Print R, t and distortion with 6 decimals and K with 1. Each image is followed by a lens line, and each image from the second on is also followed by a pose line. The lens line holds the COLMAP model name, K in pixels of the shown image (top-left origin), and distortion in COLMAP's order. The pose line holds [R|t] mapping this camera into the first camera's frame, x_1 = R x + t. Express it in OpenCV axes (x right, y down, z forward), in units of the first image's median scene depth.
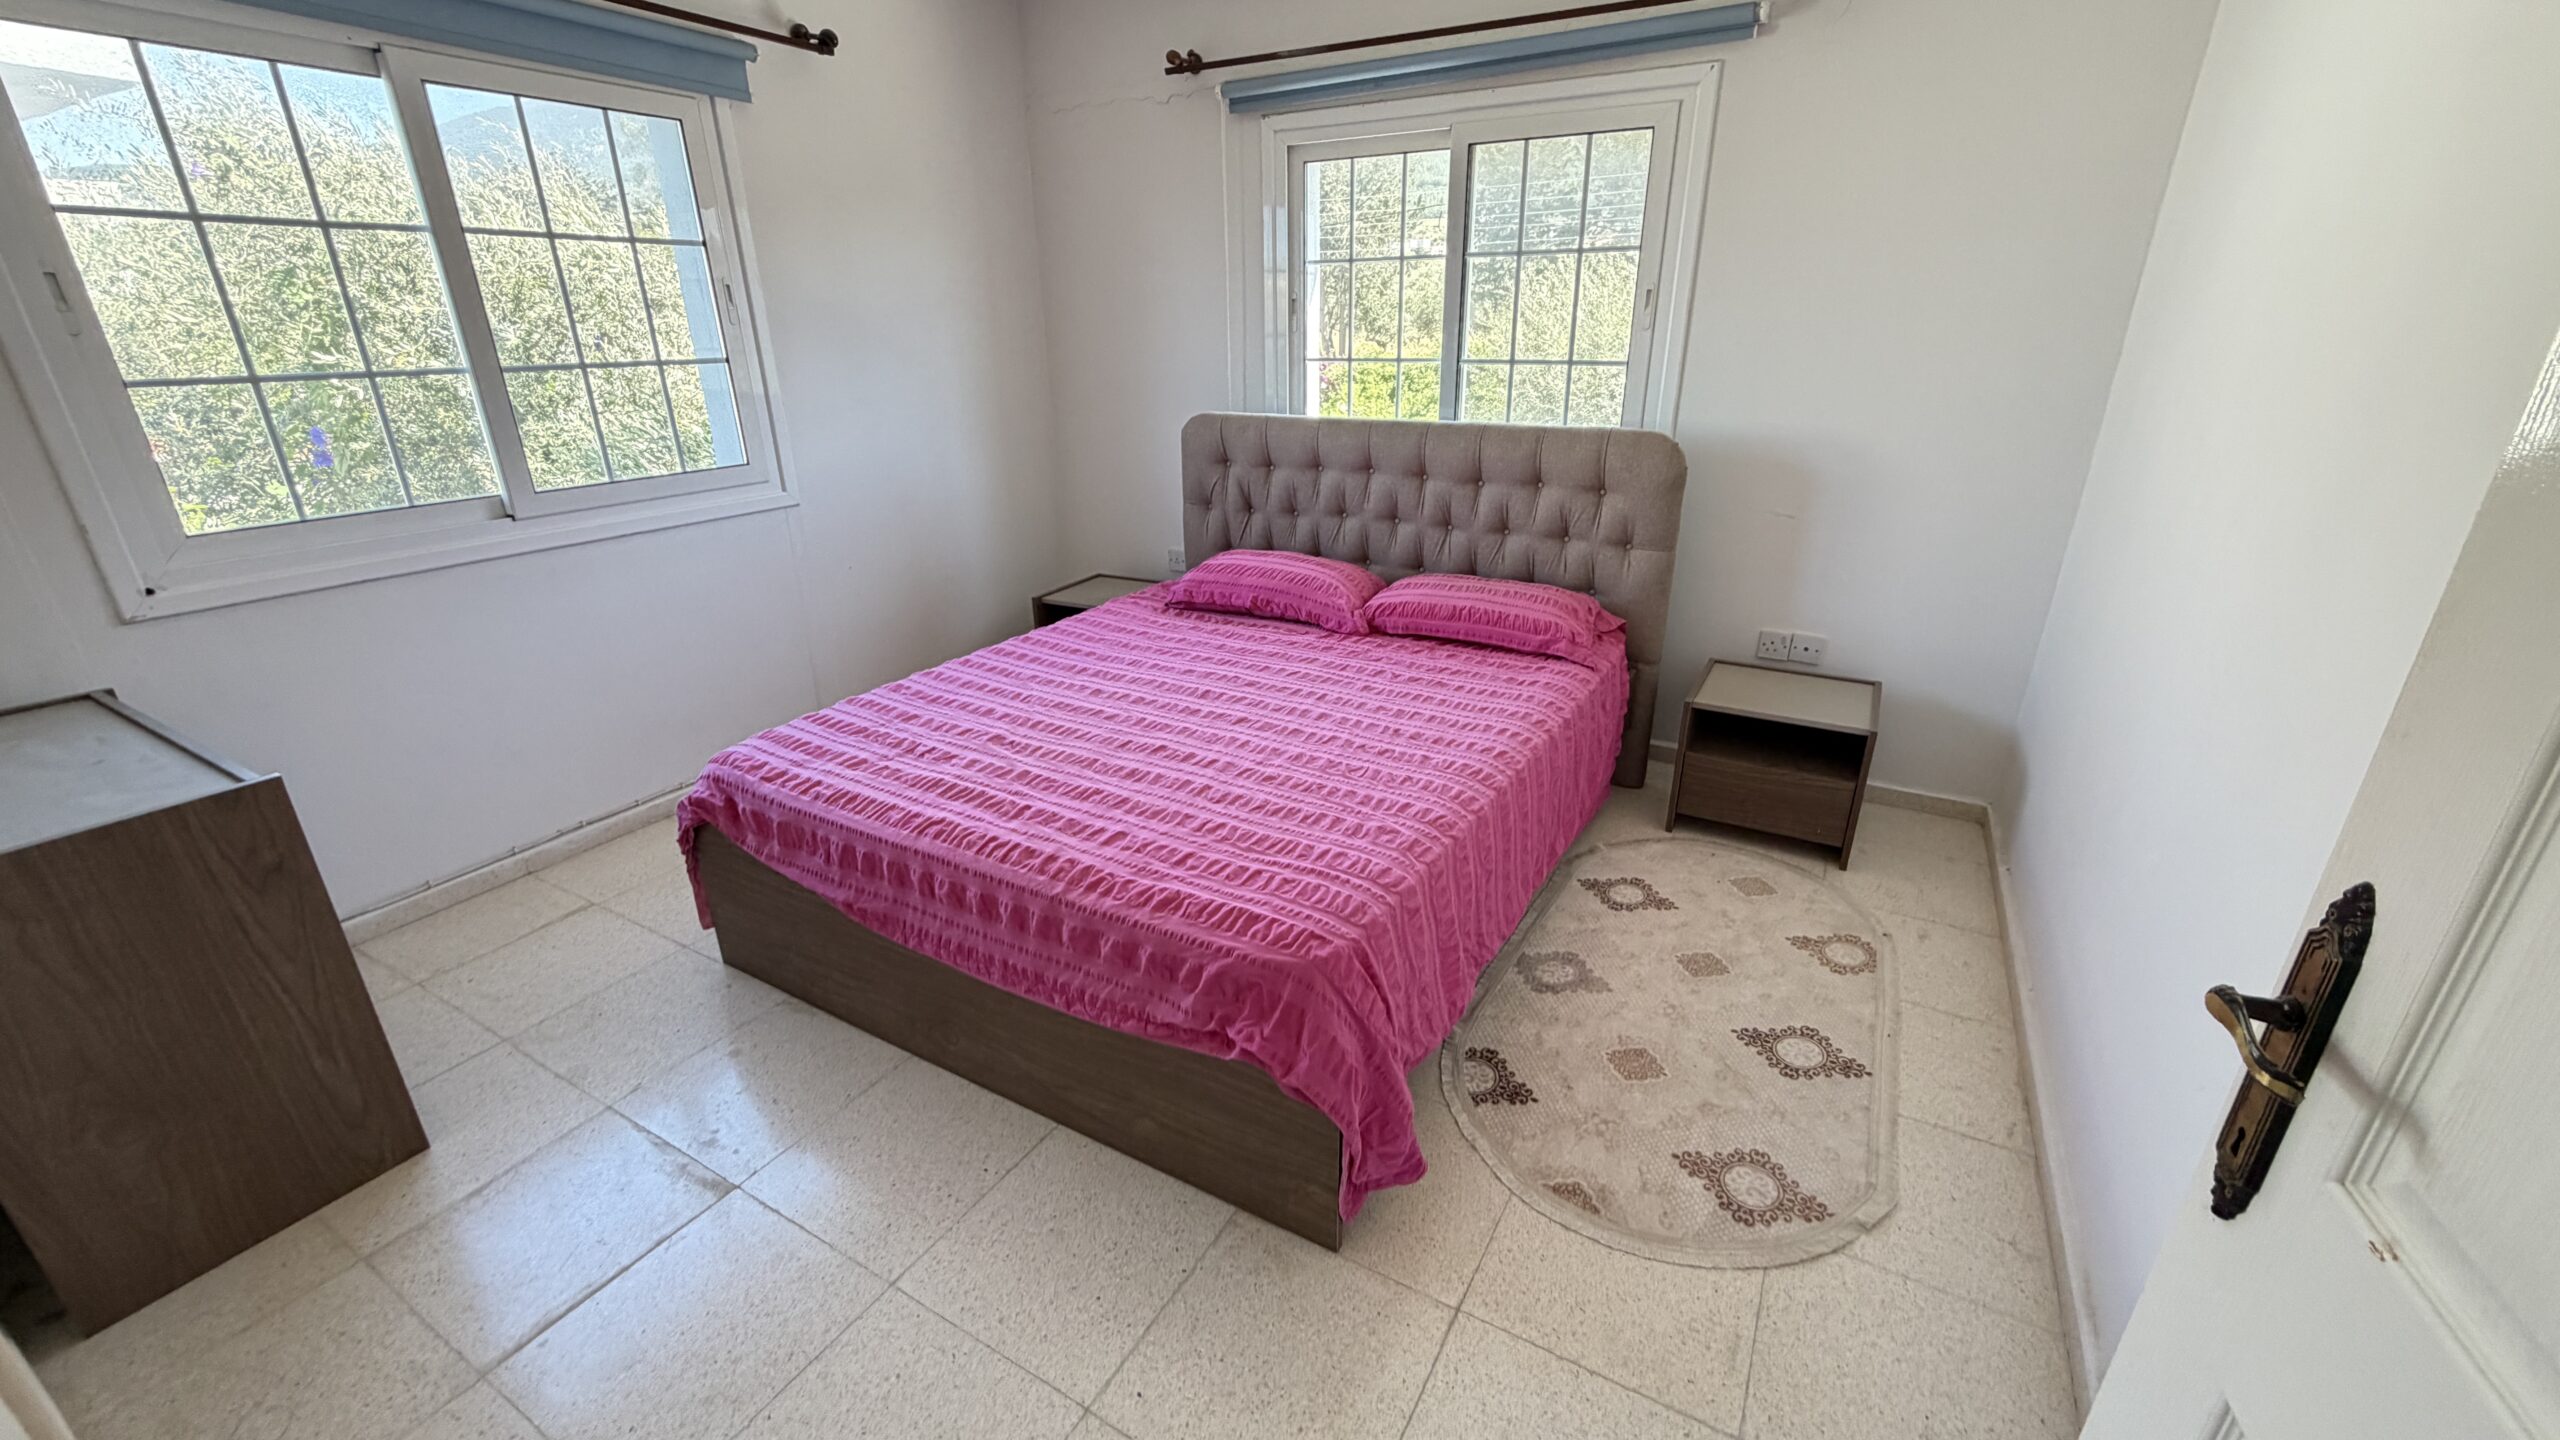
lens RADIAL K [[1016.1, 0, 1285.7], [0, 1016.1, 717.6], [0, 0, 1]] dist [0.000278, -0.000408]
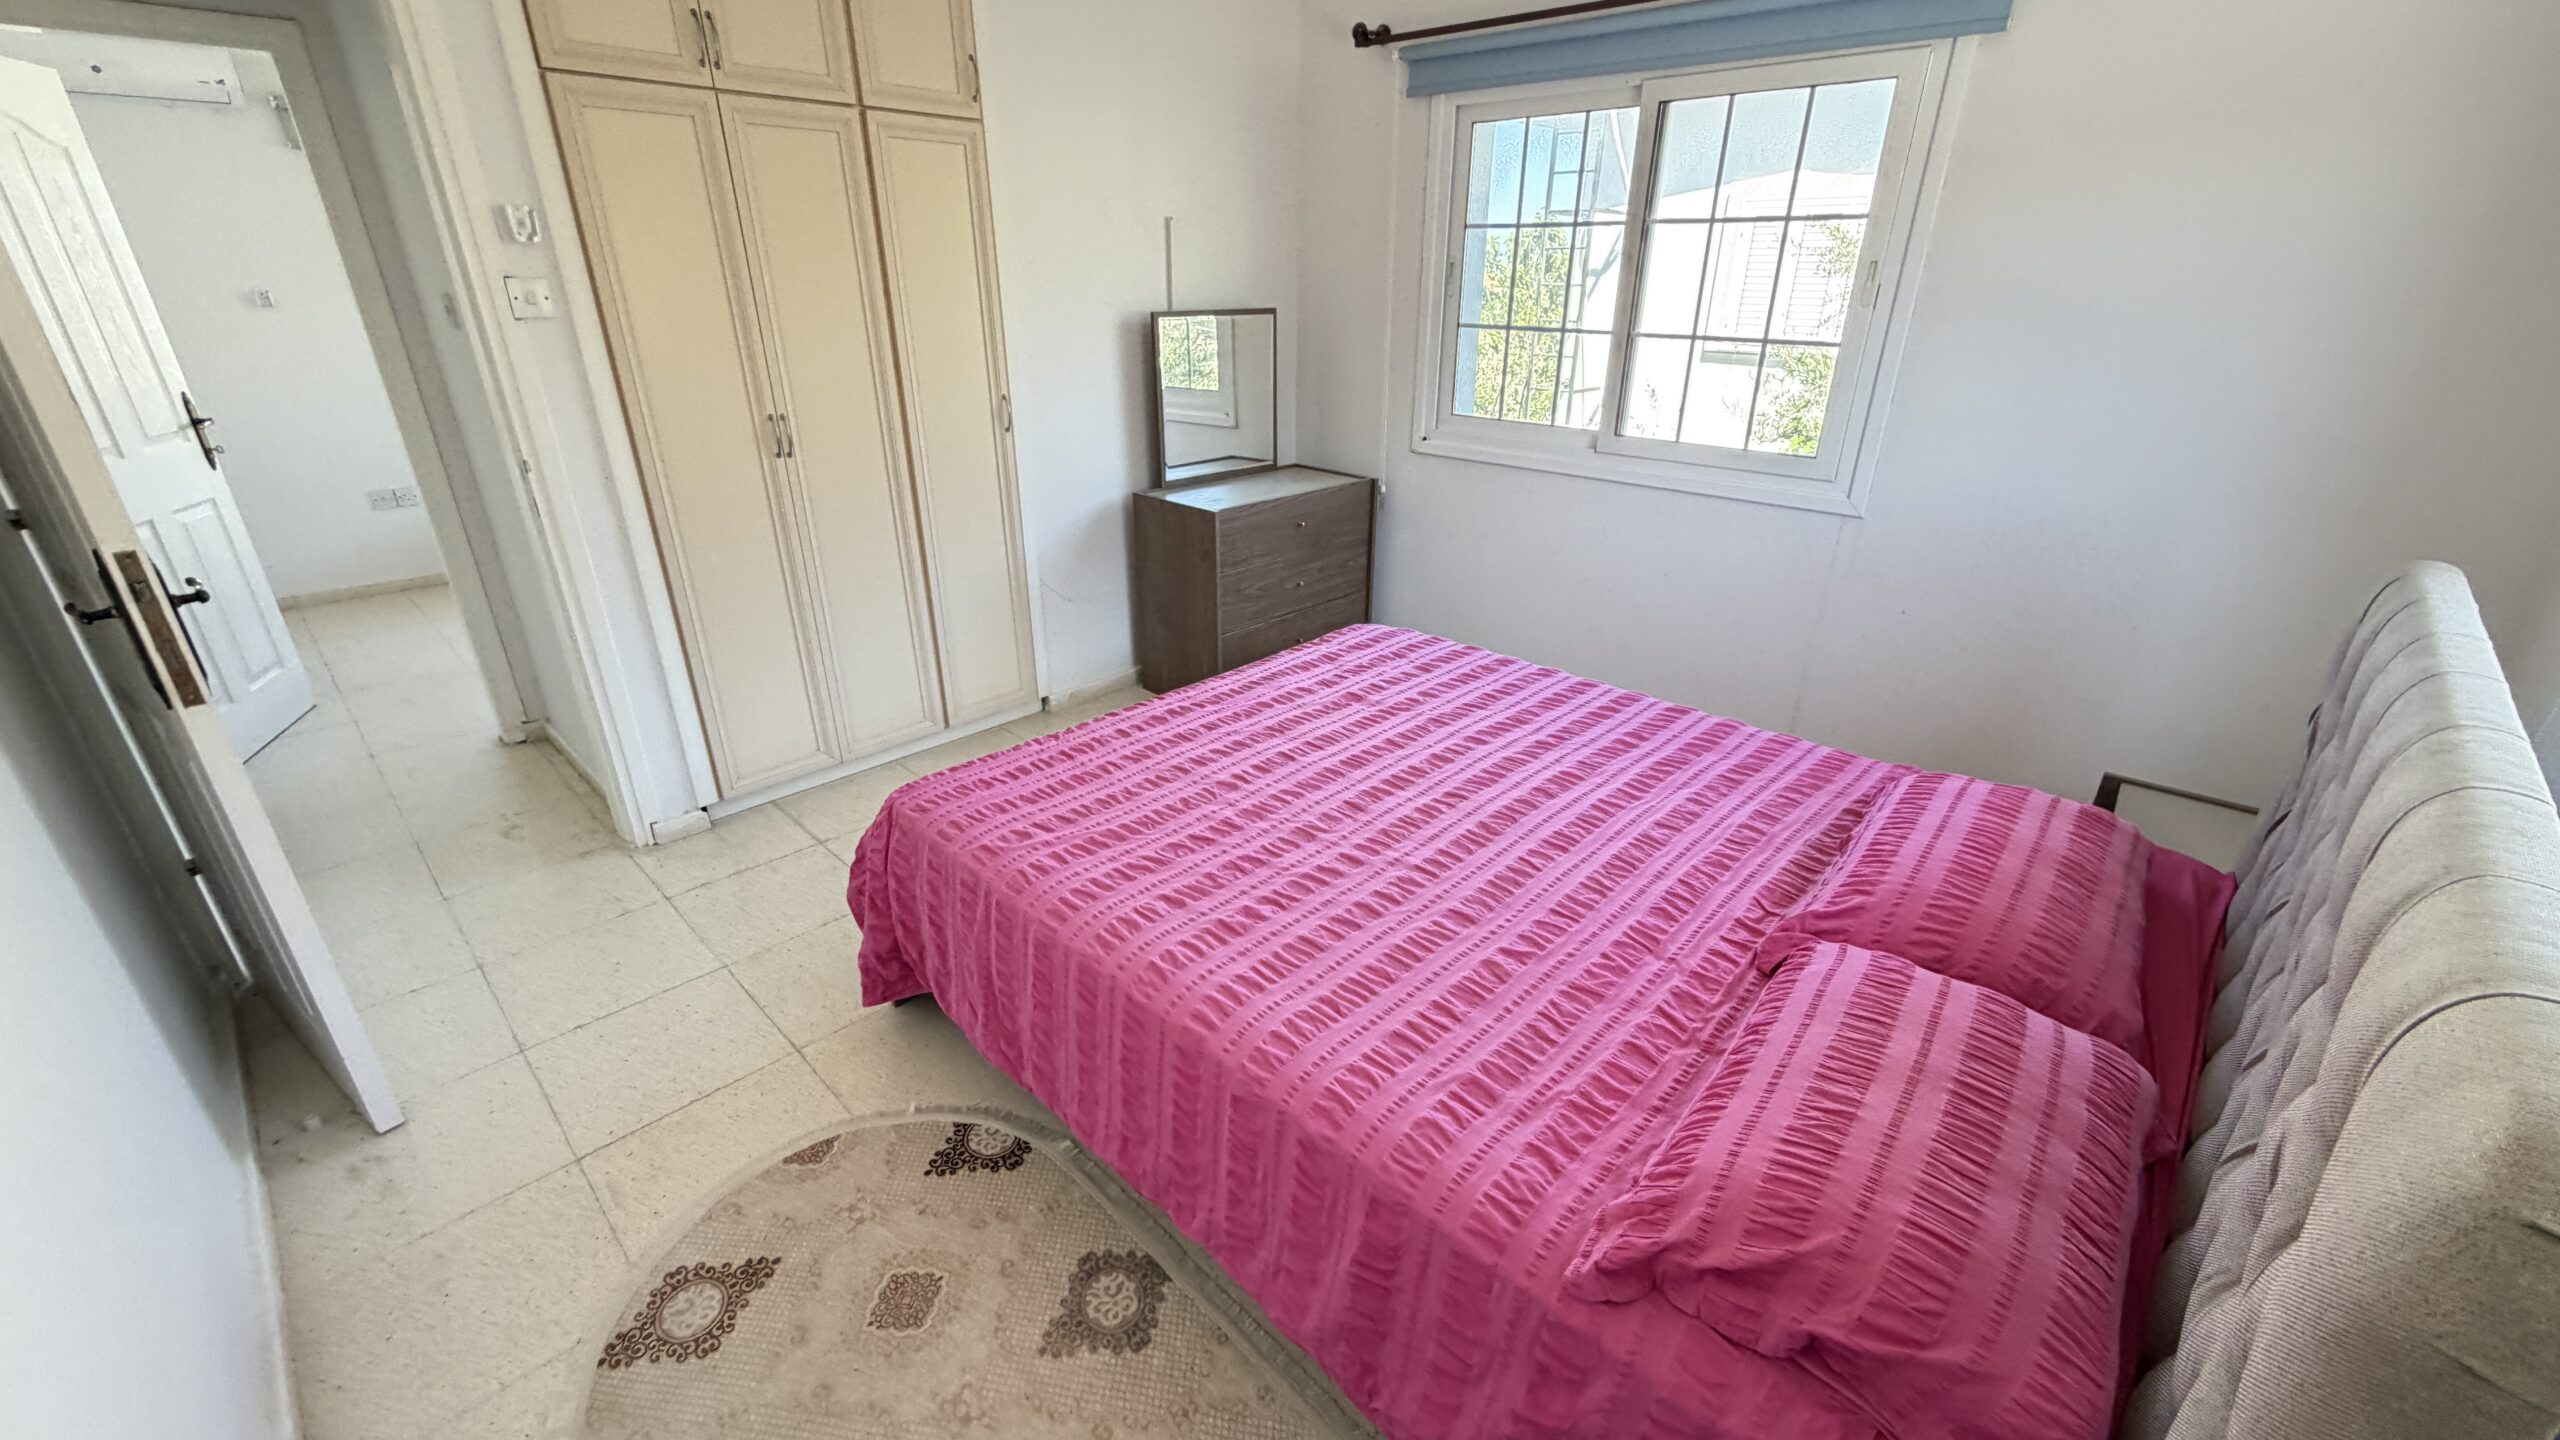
lens RADIAL K [[1016.1, 0, 1283.3], [0, 1016.1, 730.4], [0, 0, 1]] dist [0.000278, -0.000408]
pose [[-0.248120, 0.404616, -0.880183, 0.648729], [-0.357773, 0.806085, 0.471408, -0.400074], [0.900242, 0.431871, -0.055245, 0.924291]]
